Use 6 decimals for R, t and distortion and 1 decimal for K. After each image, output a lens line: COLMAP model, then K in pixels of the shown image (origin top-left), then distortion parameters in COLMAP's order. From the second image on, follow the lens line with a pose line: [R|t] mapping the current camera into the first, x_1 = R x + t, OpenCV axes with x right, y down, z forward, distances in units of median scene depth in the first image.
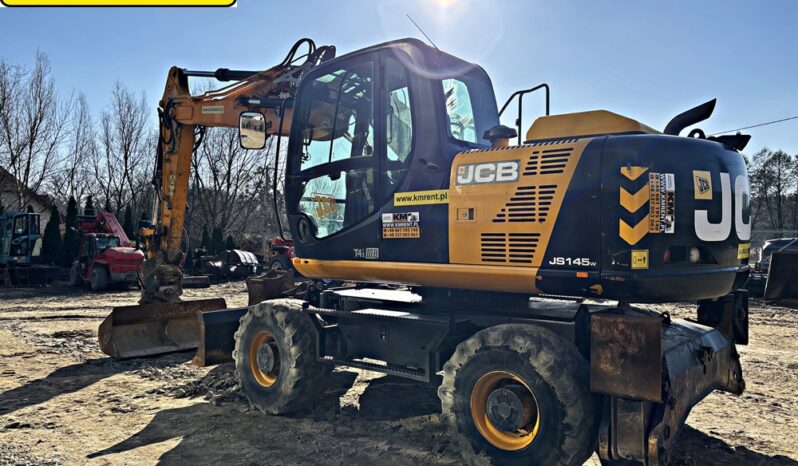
lens RADIAL K [[611.4, 0, 367.4], [0, 611.4, 234.0], [0, 0, 1]] dist [0.081292, -0.127960]
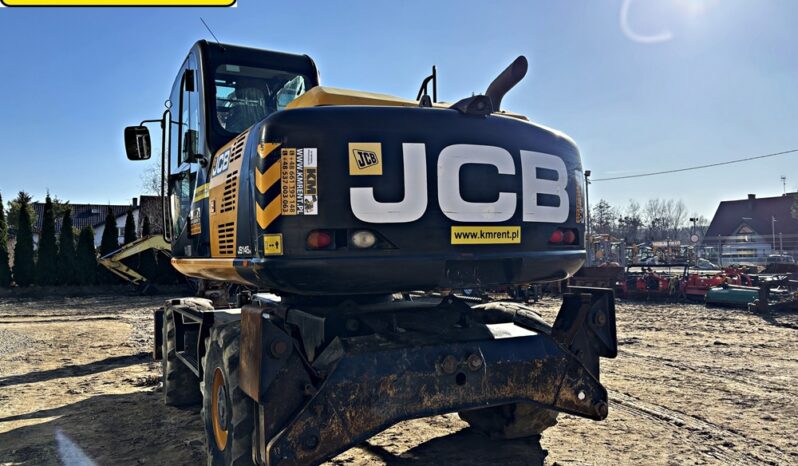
lens RADIAL K [[614.1, 0, 397.6], [0, 614.1, 230.0], [0, 0, 1]] dist [0.053347, -0.066306]
pose [[0.926224, -0.033128, -0.375515, 0.934805], [0.020069, 0.999052, -0.038635, 0.057120], [0.376439, 0.028248, 0.926011, 0.228704]]
